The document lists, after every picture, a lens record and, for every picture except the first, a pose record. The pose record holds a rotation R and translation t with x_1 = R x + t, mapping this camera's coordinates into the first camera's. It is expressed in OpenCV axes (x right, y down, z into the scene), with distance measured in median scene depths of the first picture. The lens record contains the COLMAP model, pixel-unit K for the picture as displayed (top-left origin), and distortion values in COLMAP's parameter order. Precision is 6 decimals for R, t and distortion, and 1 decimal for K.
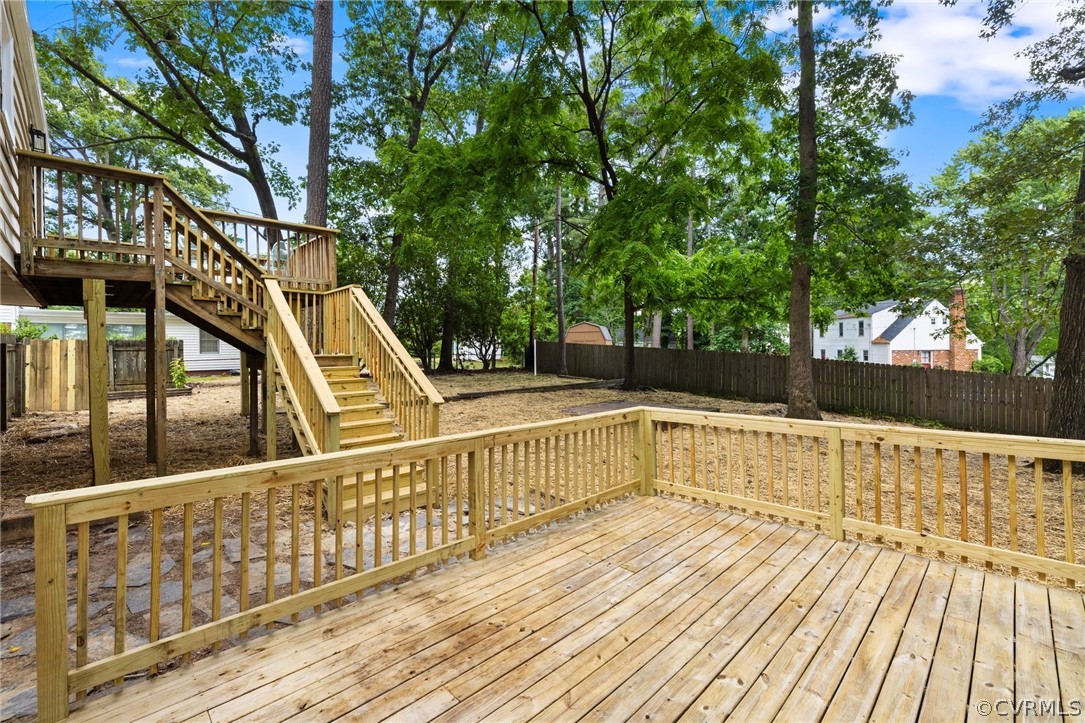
lens RADIAL K [[481.7, 0, 548.0], [0, 481.7, 353.1], [0, 0, 1]] dist [0.001193, 0.000238]
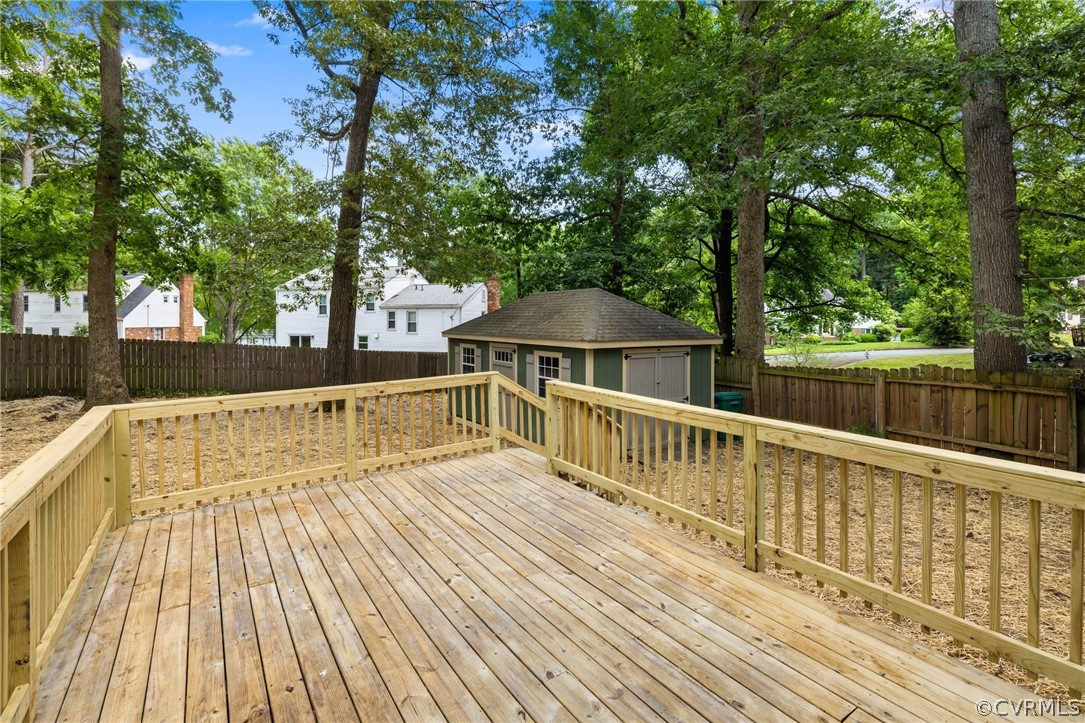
lens RADIAL K [[470.1, 0, 538.2], [0, 470.1, 324.3], [0, 0, 1]] dist [0.001764, 0.000000]
pose [[0.184766, -0.001009, 0.982782, -0.145922], [0.013499, 0.999908, -0.001511, -0.000418], [-0.982690, 0.013546, 0.184763, 0.094237]]
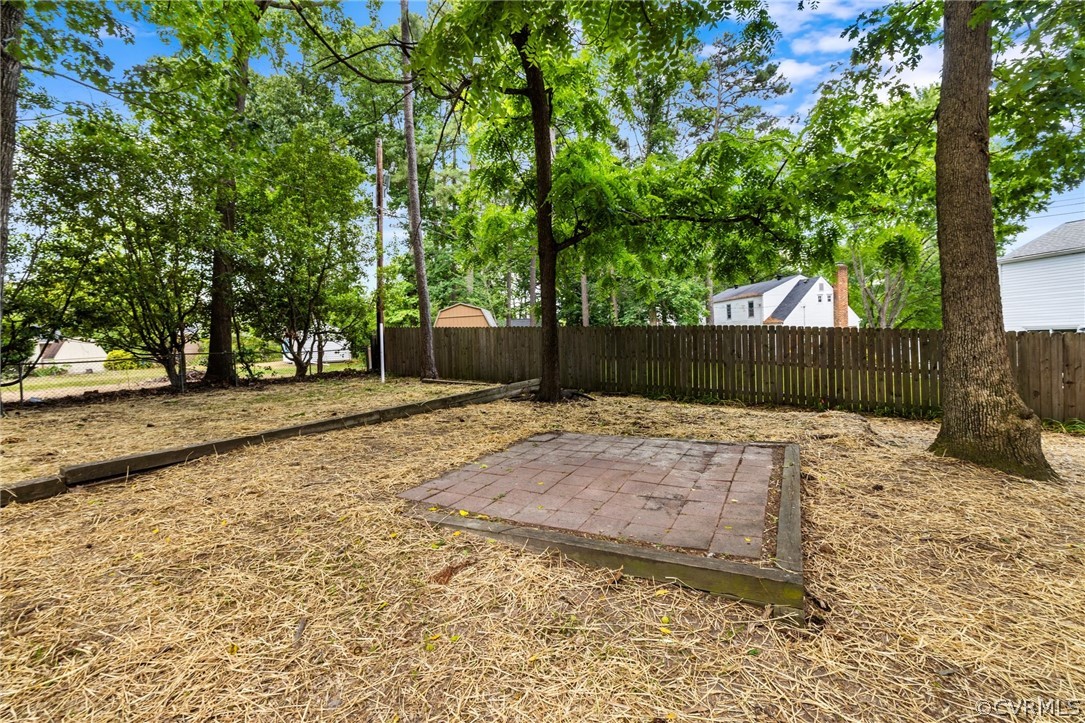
lens RADIAL K [[464.8, 0, 542.5], [0, 464.8, 361.5], [0, 0, 1]] dist [0.001113, 0.000054]
pose [[0.967946, -0.051851, 0.245750, 0.044211], [0.045936, 0.998501, 0.029744, 0.021758], [-0.246924, -0.017502, 0.968877, 0.682100]]
